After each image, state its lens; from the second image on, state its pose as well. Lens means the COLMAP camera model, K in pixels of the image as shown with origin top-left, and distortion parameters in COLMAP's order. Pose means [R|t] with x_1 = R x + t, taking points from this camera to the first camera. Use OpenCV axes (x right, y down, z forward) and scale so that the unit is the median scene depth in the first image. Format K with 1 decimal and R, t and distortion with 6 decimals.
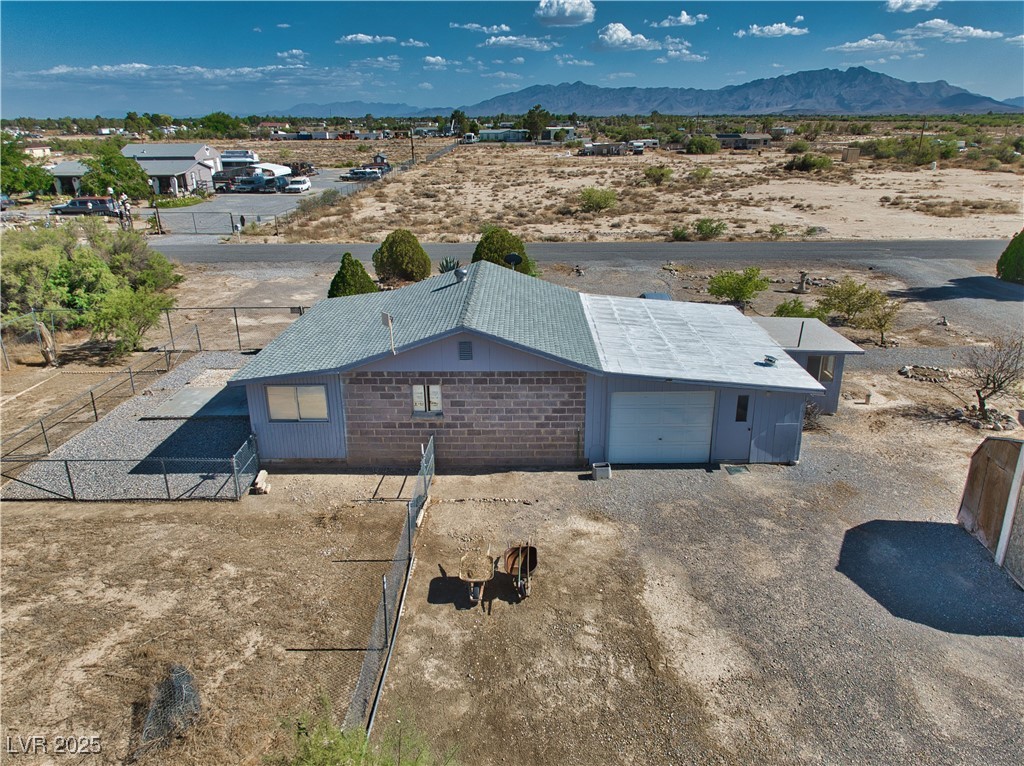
lens RADIAL K [[730.5, 0, 512.0], [0, 730.5, 383.0], [0, 0, 1]] dist [-0.003979, -0.005888]
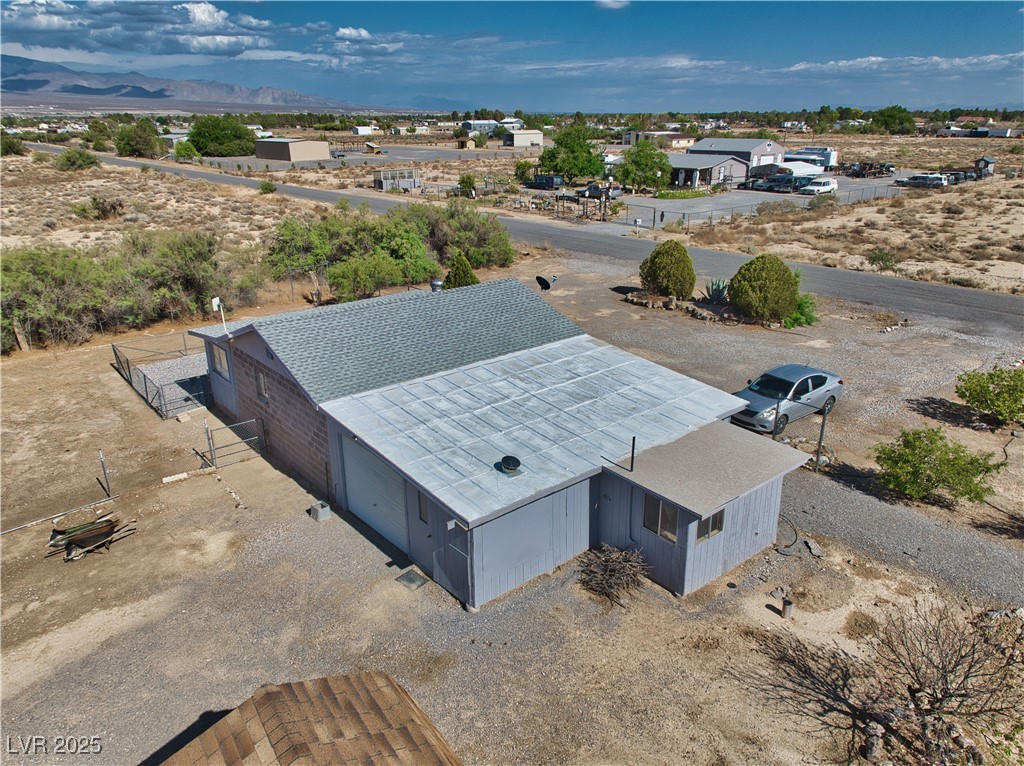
lens RADIAL K [[721.6, 0, 512.0], [0, 721.6, 383.0], [0, 0, 1]] dist [0.005866, -0.016988]
pose [[0.641756, 0.262982, -0.720409, 0.807924], [-0.254415, 0.959176, 0.123505, -0.189881], [0.723479, 0.104023, 0.682464, 0.482241]]
